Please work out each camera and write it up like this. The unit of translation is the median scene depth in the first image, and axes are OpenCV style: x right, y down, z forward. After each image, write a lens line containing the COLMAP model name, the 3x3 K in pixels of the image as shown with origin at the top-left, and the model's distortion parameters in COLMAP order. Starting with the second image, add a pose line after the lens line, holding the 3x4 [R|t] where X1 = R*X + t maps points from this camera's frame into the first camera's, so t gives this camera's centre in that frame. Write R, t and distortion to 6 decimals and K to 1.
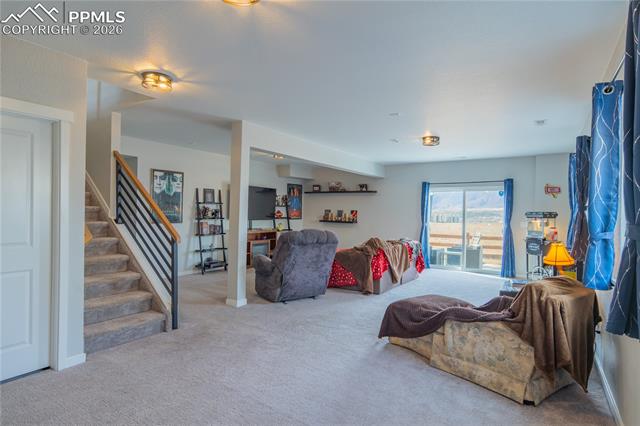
lens RADIAL K [[351.5, 0, 320.1], [0, 351.5, 213.8], [0, 0, 1]] dist [-0.007316, 0.002728]
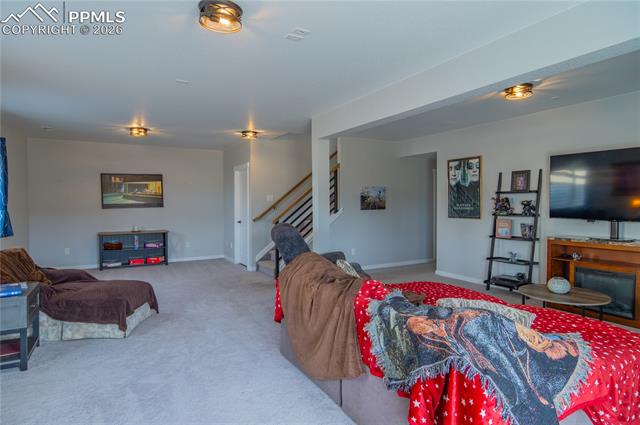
lens RADIAL K [[351.5, 0, 314.7], [0, 351.5, 211.0], [0, 0, 1]] dist [-0.007316, 0.002728]
pose [[-0.454592, 0.014022, -0.890589, 0.505189], [0.003181, 0.999895, 0.014119, -0.004829], [0.890694, 0.003586, -0.454589, 1.049569]]
